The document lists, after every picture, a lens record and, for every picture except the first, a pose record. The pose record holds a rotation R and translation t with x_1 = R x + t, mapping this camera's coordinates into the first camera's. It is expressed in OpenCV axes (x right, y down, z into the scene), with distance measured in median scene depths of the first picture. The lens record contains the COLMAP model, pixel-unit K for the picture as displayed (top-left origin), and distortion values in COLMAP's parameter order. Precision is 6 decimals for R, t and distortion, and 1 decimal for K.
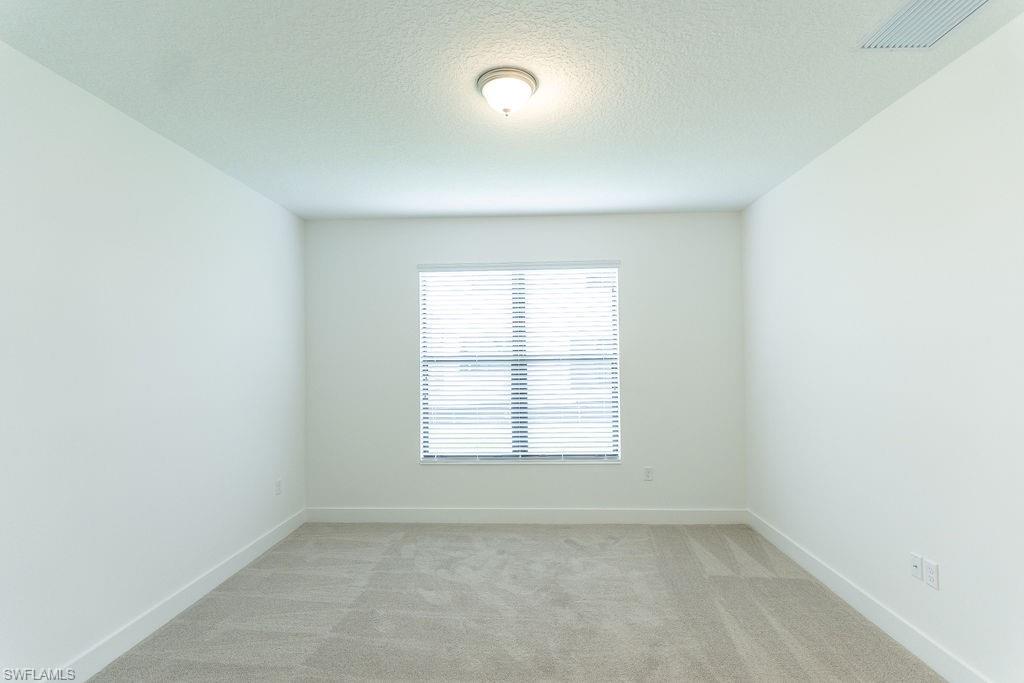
lens RADIAL K [[489.2, 0, 516.3], [0, 489.2, 343.8], [0, 0, 1]] dist [0.003237, 0.000797]
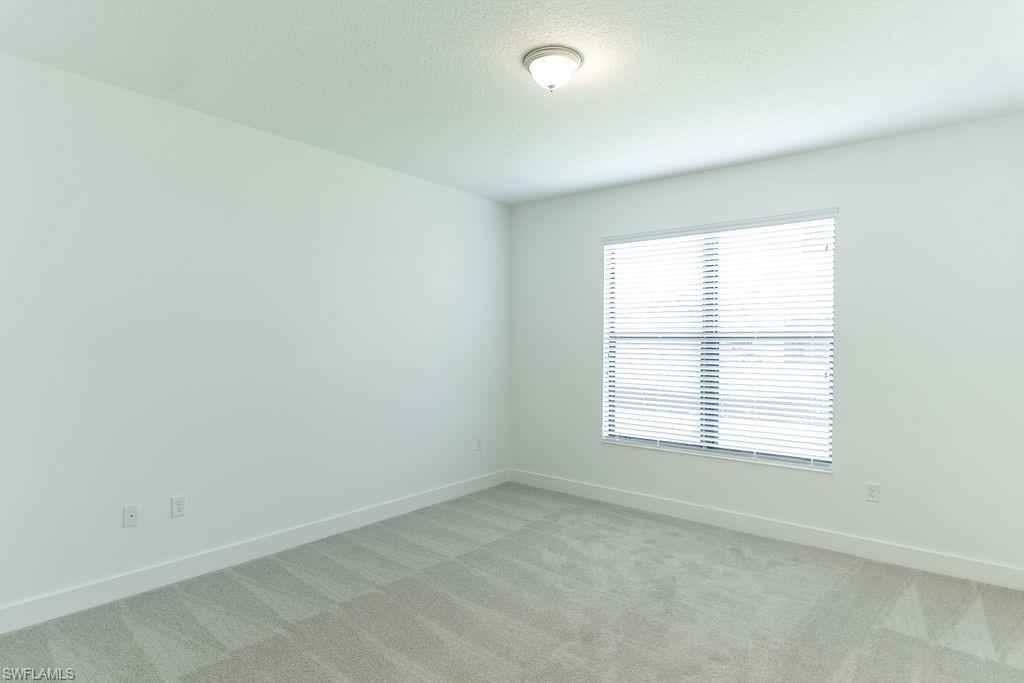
lens RADIAL K [[557.2, 0, 515.2], [0, 557.2, 342.5], [0, 0, 1]] dist [-0.003036, -0.000505]
pose [[0.803172, 0.019254, -0.595436, 0.342635], [-0.000615, 0.999504, 0.031491, 0.012049], [0.595747, -0.024926, 0.802785, 0.003853]]
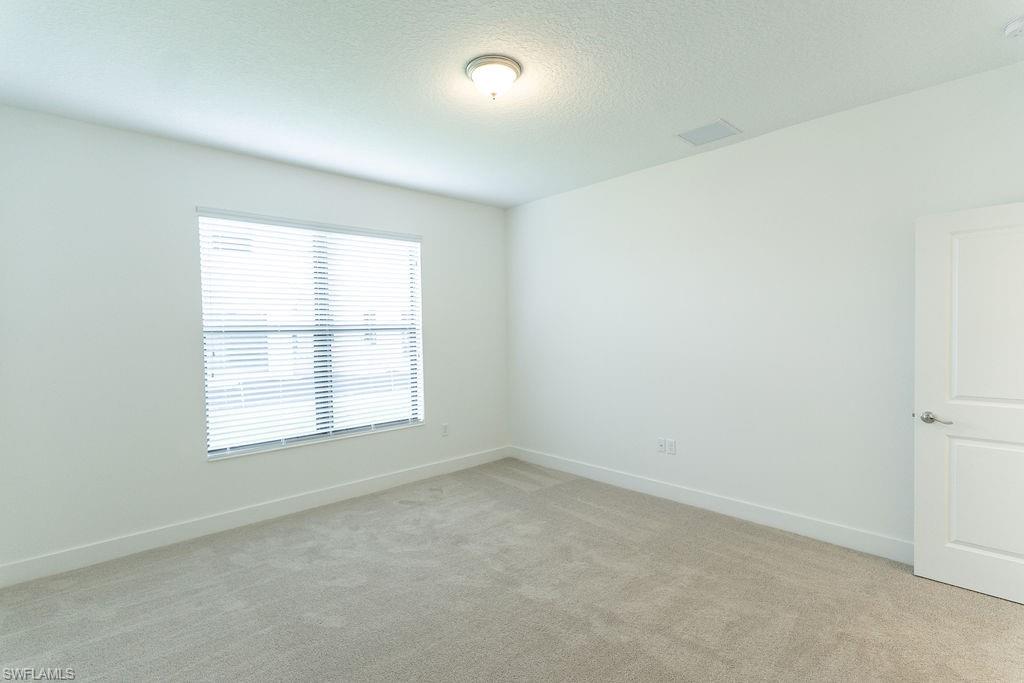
lens RADIAL K [[489.2, 0, 516.3], [0, 489.2, 343.8], [0, 0, 1]] dist [0.003237, 0.000797]
pose [[0.702805, -0.023386, 0.710998, -0.426629], [-0.009361, 0.999069, 0.042115, 0.017807], [-0.711321, -0.036255, 0.701932, 0.098163]]
